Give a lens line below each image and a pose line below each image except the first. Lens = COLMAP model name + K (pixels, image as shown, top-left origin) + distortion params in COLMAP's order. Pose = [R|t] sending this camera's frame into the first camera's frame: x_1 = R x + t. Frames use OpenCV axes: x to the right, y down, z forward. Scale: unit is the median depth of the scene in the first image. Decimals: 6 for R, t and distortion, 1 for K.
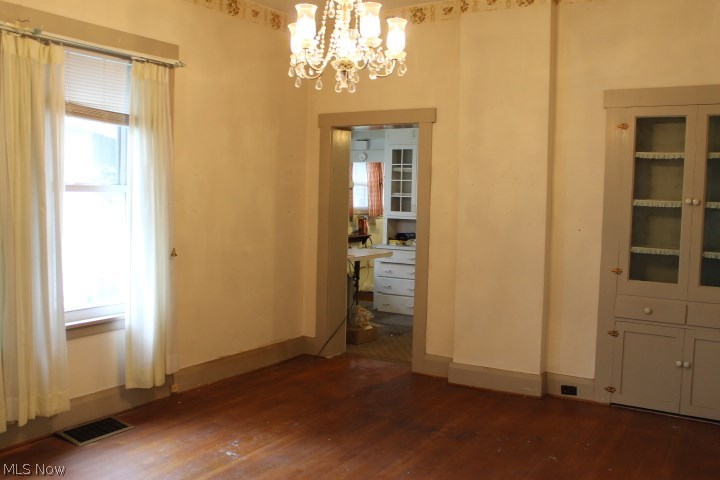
lens RADIAL K [[701.6, 0, 360.0], [0, 701.6, 240.0], [0, 0, 1]] dist [-0.051799, 0.023252]
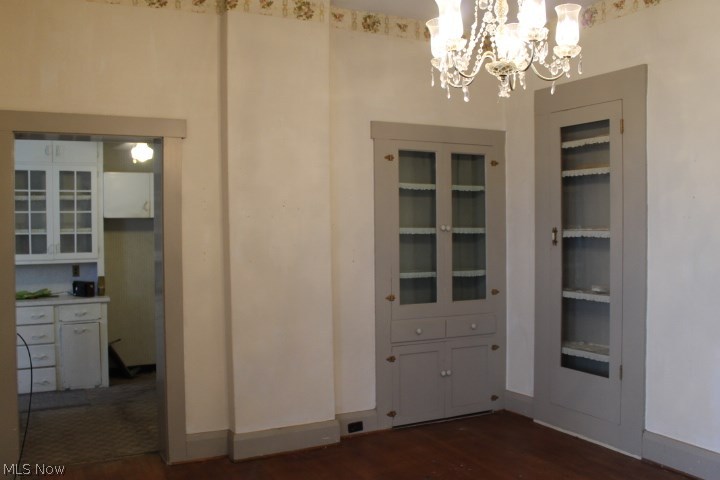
lens RADIAL K [[701.6, 0, 360.0], [0, 701.6, 240.0], [0, 0, 1]] dist [-0.051799, 0.023252]
pose [[0.525667, -0.045323, 0.849482, -0.525596], [0.076021, 0.997087, 0.006155, -0.049869], [-0.847287, 0.061343, 0.527581, 0.482339]]
